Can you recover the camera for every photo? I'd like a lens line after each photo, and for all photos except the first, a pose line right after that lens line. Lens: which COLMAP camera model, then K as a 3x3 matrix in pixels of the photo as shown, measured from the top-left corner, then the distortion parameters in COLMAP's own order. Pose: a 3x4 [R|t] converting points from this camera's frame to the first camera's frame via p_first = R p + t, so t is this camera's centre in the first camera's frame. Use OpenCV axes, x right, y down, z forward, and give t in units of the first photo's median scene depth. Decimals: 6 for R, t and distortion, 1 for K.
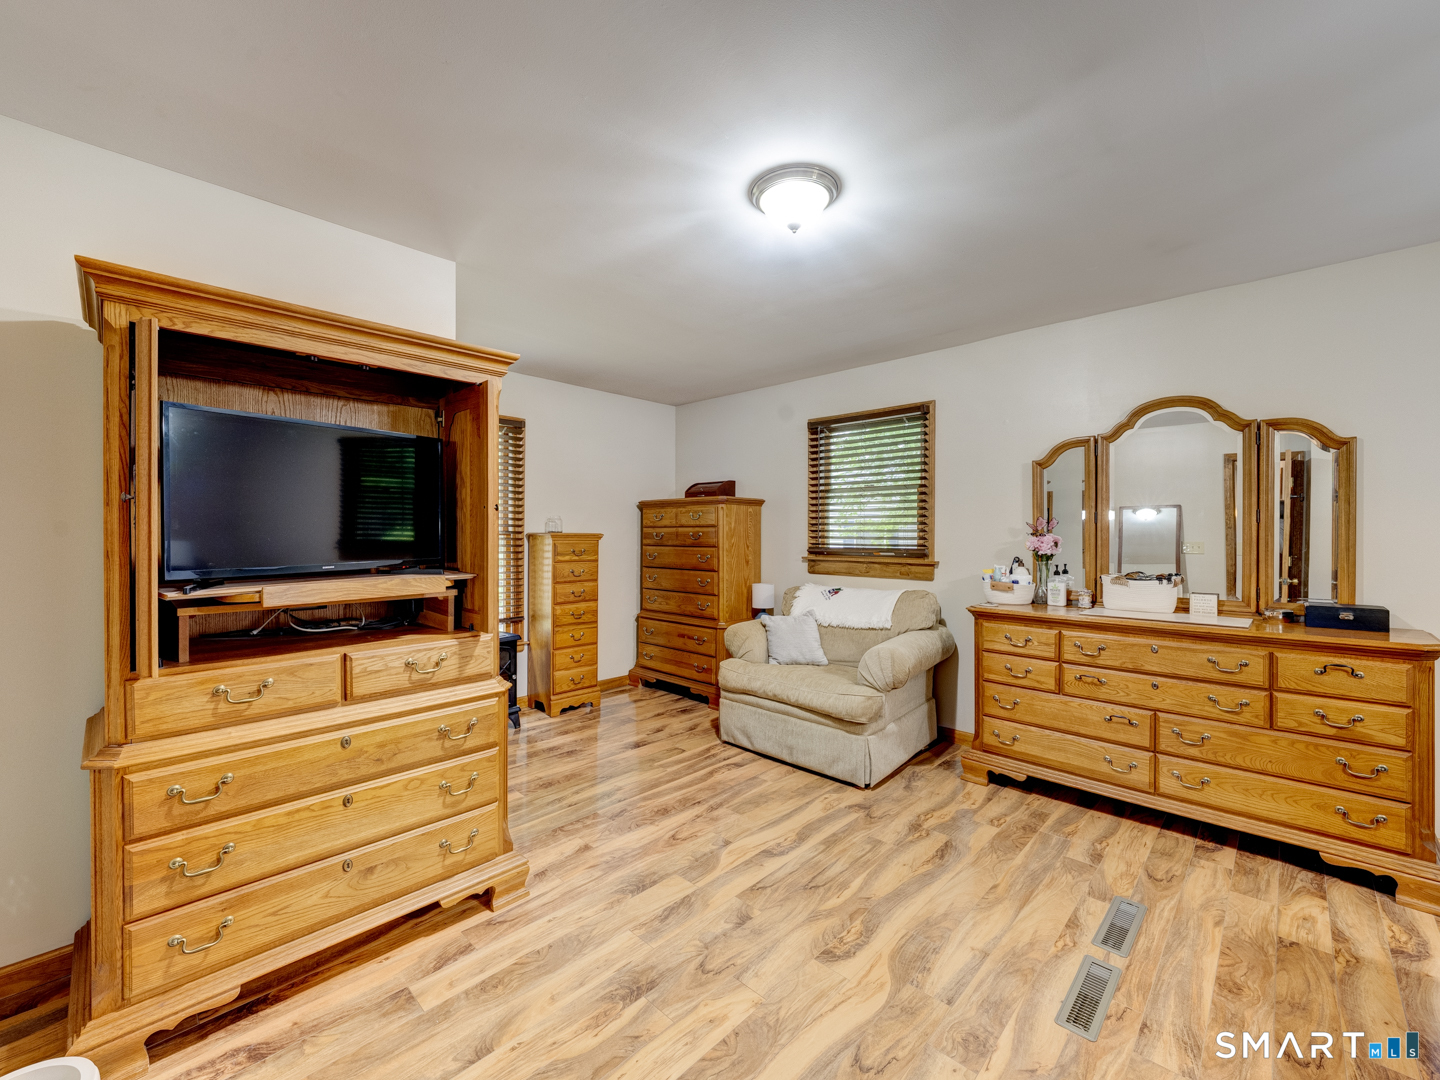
lens RADIAL K [[591.6, 0, 721.0], [0, 591.6, 538.5], [0, 0, 1]] dist [-0.010501, 0.000417]
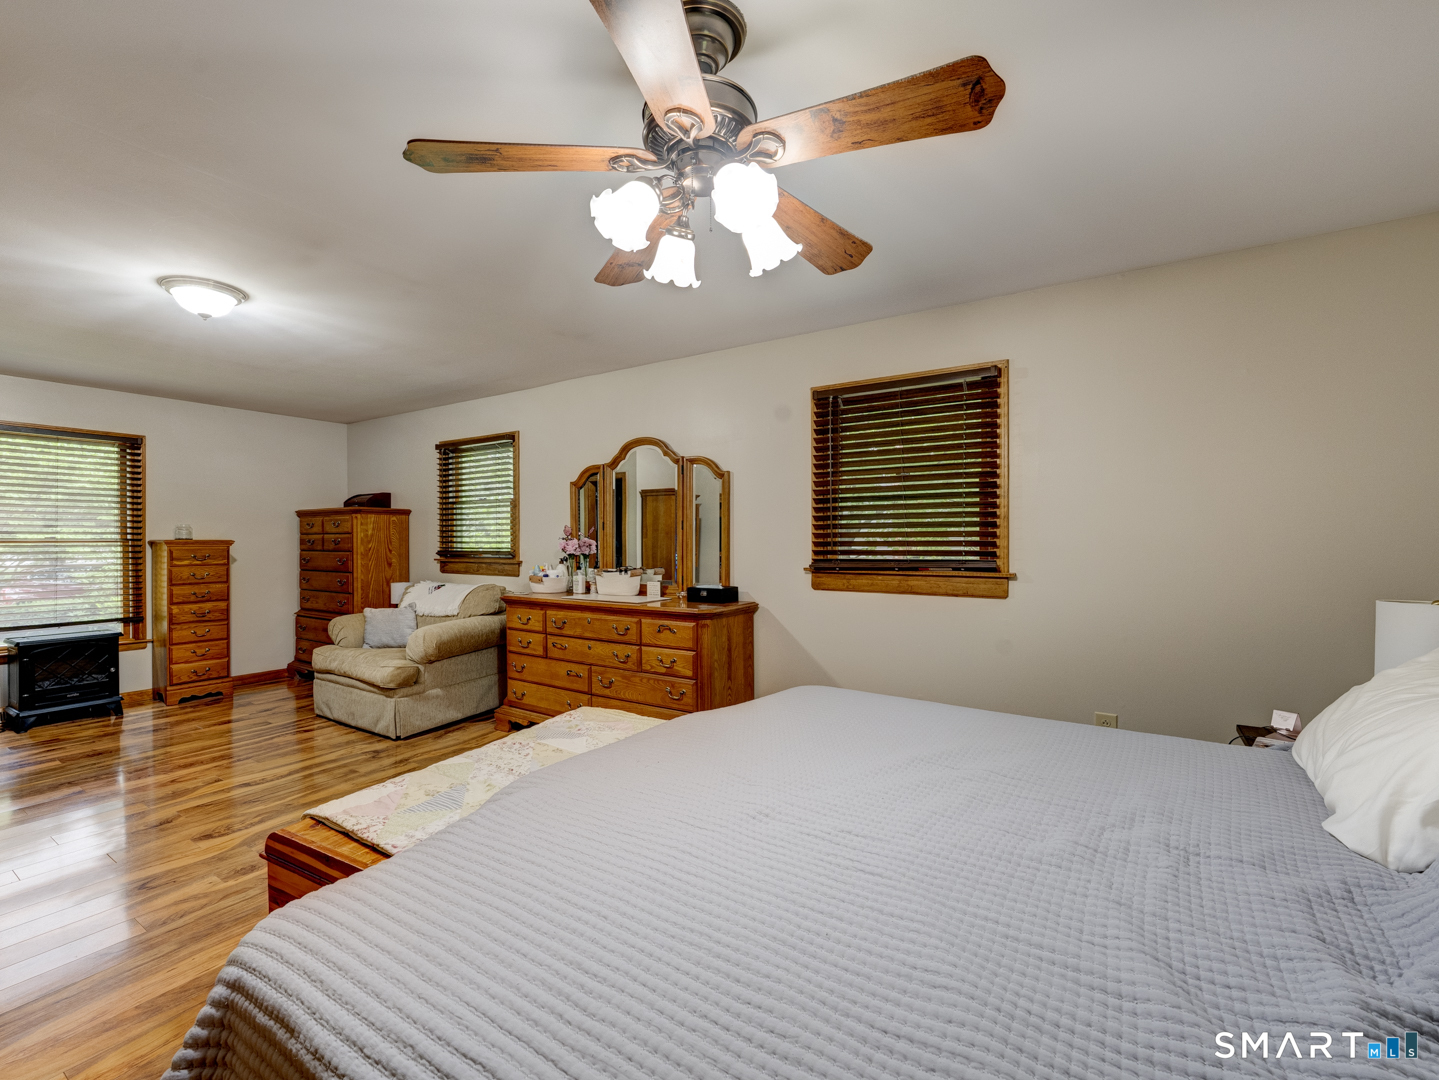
lens RADIAL K [[591.2, 0, 720.6], [0, 591.2, 540.6], [0, 0, 1]] dist [-0.010501, 0.000417]
pose [[0.978585, -0.007432, 0.205711, 0.506765], [0.007840, 0.999969, -0.001166, 0.000858], [-0.205696, 0.002754, 0.978612, -0.293240]]
